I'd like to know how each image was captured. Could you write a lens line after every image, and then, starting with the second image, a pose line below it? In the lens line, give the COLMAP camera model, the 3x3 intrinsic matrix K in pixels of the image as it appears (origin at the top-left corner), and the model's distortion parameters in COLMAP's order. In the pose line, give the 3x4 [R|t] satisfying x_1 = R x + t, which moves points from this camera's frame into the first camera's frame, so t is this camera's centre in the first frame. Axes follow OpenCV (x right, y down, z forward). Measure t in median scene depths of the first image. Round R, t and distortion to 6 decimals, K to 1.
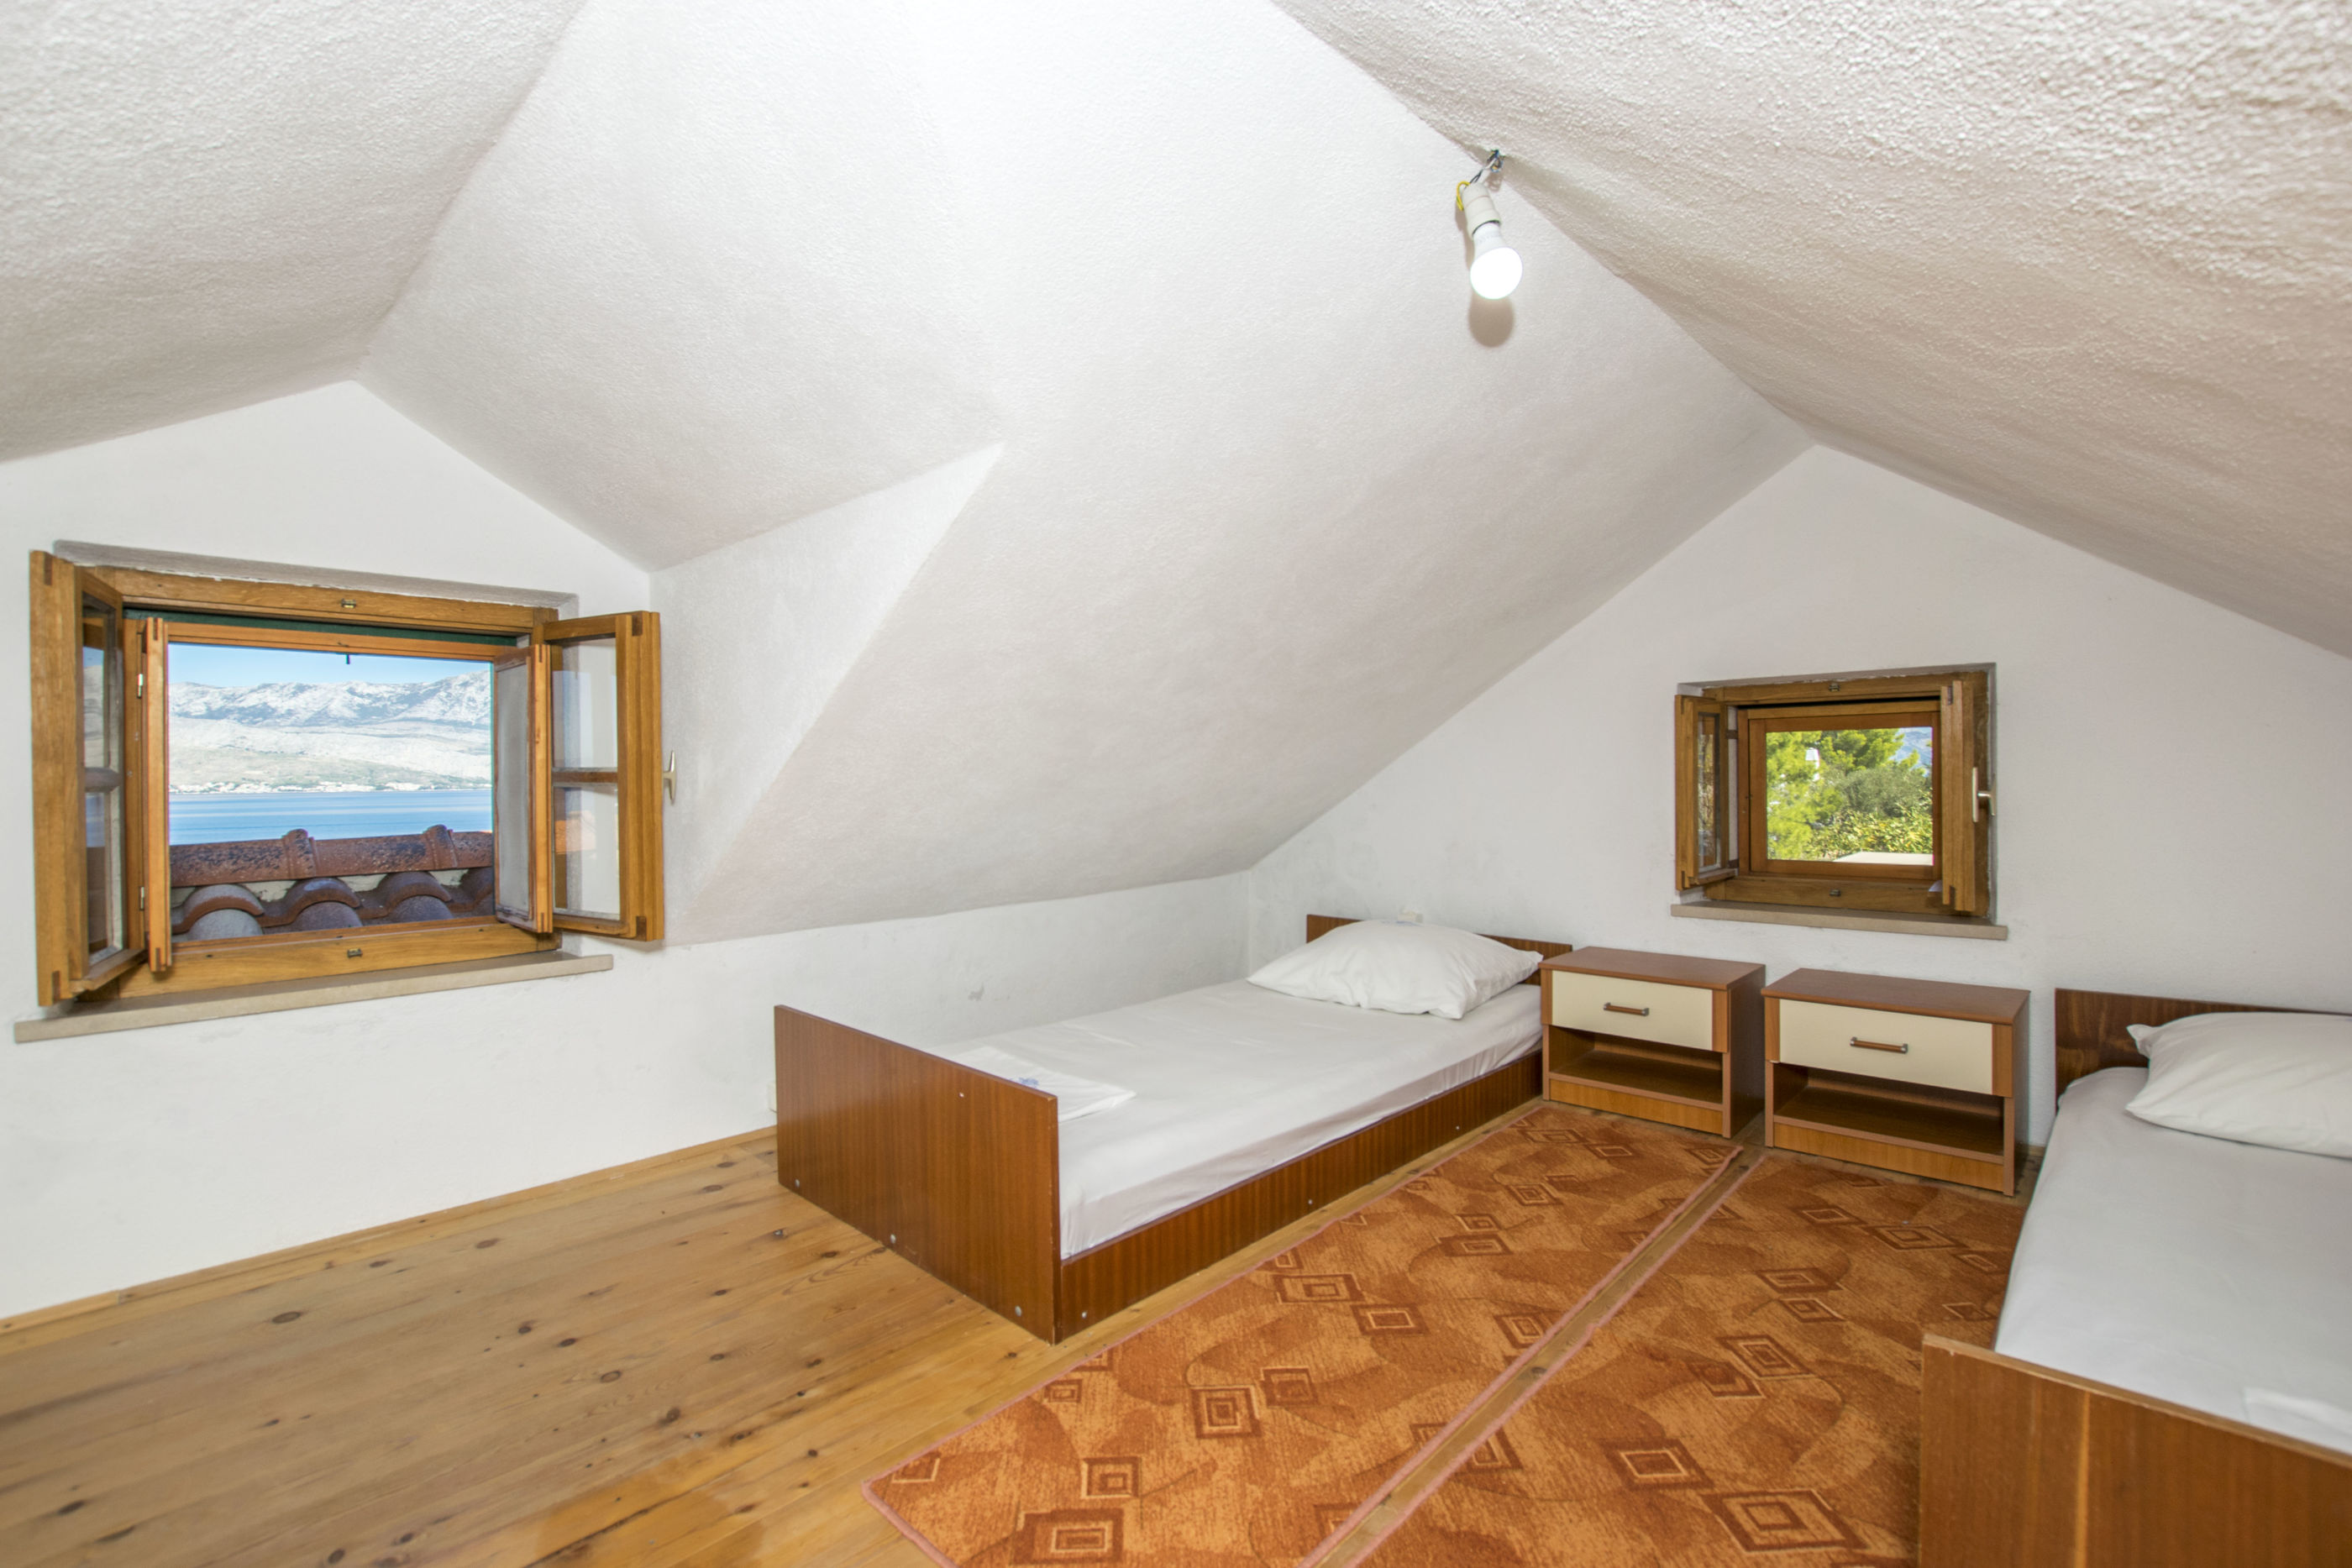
lens RADIAL K [[1004.9, 0, 1188.7], [0, 1004.9, 786.7], [0, 0, 1]] dist [-0.025555, 0.000267]
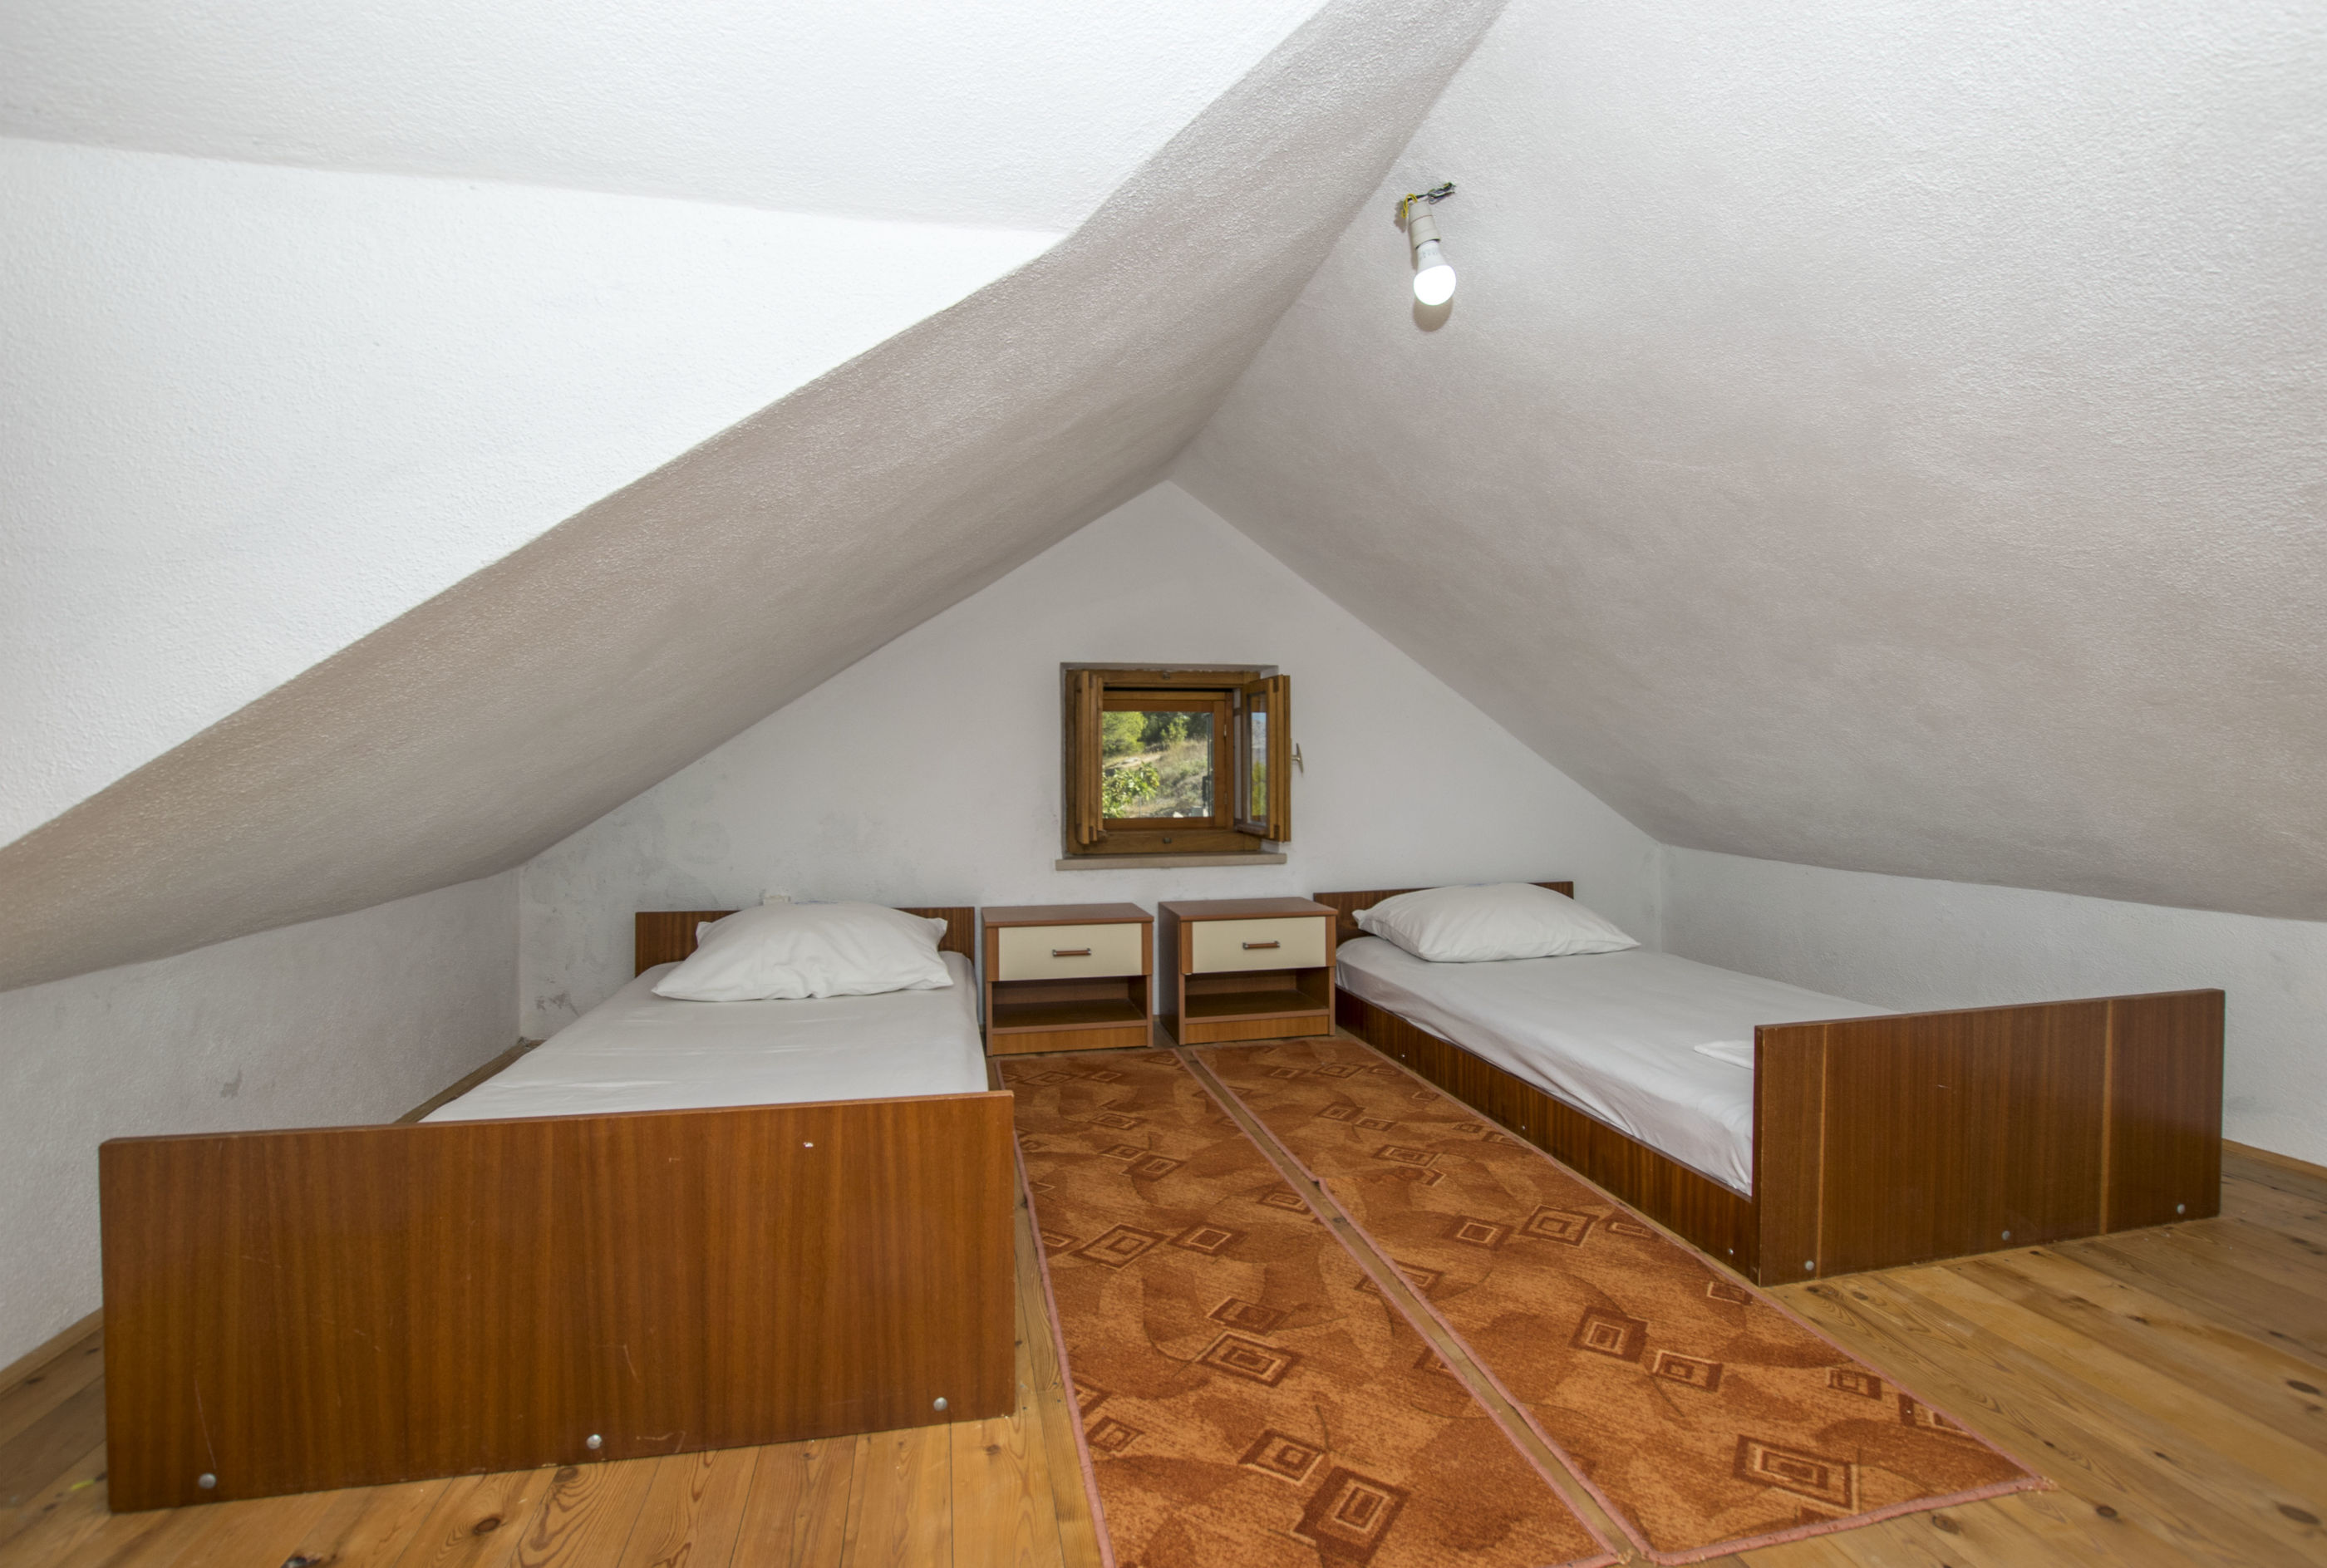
lens RADIAL K [[1021.0, 0, 1169.1], [0, 1021.0, 776.4], [0, 0, 1]] dist [-0.022296, -0.000037]
pose [[0.584252, 0.007359, 0.811539, -0.566886], [0.006846, 0.999879, -0.013996, 0.063159], [-0.811543, 0.013733, 0.584131, 0.351965]]
